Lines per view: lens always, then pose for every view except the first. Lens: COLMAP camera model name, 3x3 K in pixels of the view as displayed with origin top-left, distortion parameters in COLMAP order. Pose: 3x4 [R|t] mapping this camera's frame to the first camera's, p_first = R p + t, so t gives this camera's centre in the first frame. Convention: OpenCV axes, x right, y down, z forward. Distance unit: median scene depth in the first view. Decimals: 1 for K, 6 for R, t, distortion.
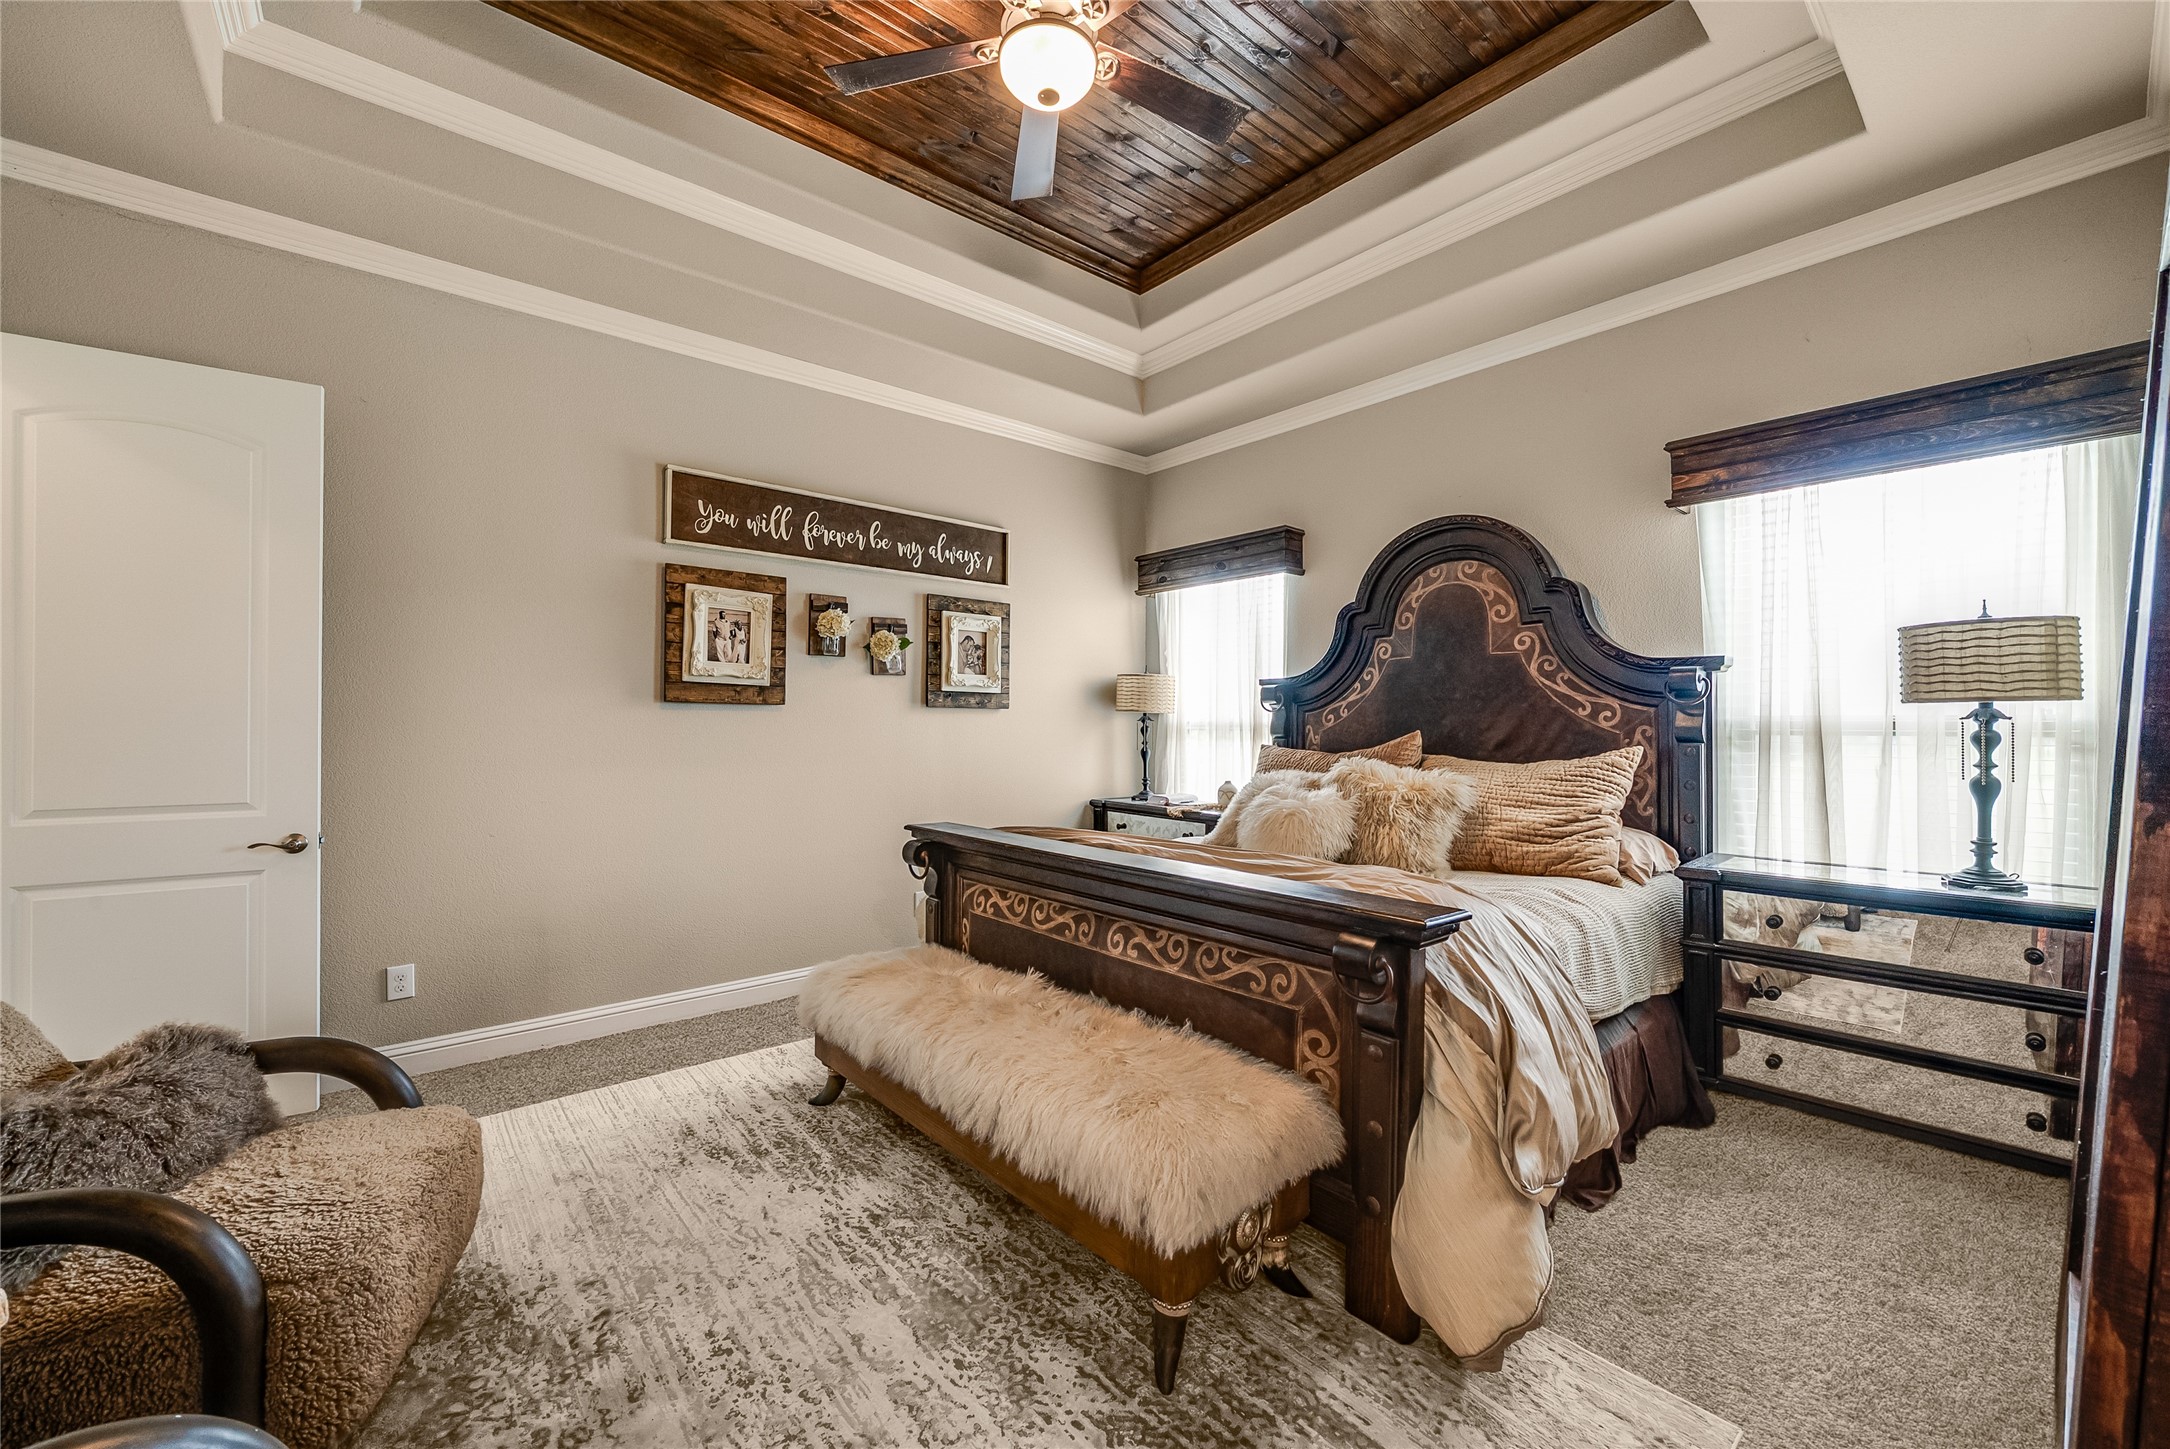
lens RADIAL K [[860.6, 0, 1085.8], [0, 860.6, 717.6], [0, 0, 1]] dist [-0.003205, 0.000469]
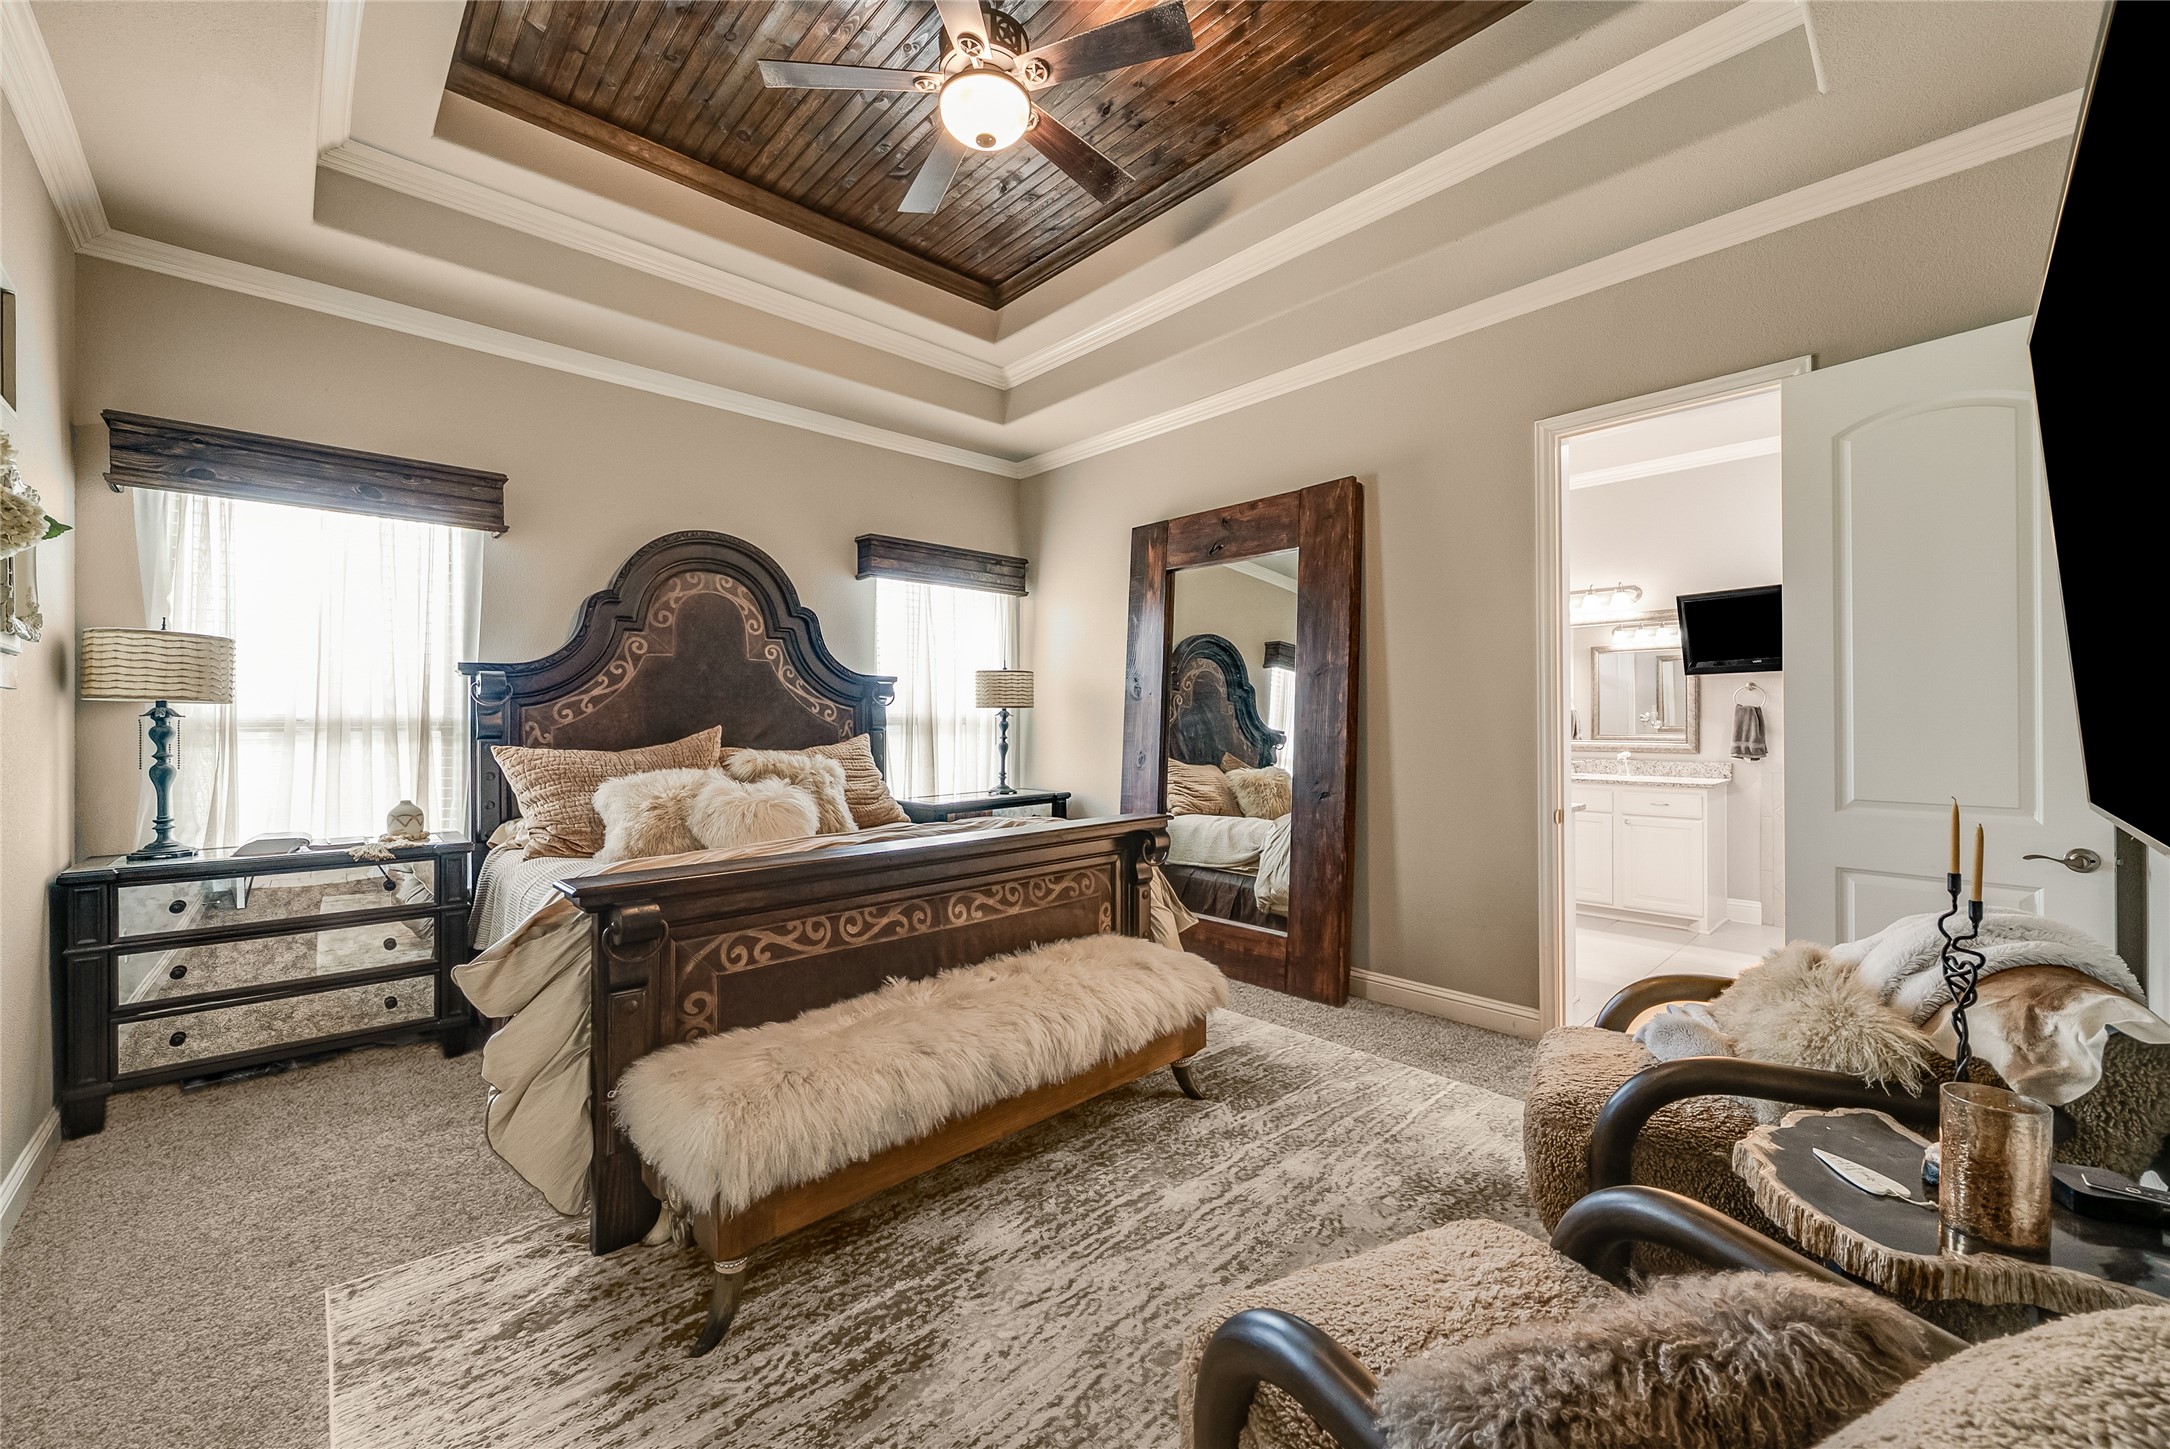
lens RADIAL K [[860.7, 0, 1086.6], [0, 860.7, 722.7], [0, 0, 1]] dist [-0.003581, -0.000247]
pose [[-0.069378, -0.005583, 0.997575, -0.913056], [-0.003072, 0.999981, 0.005382, 0.005344], [-0.997586, -0.002691, -0.069393, 0.760256]]
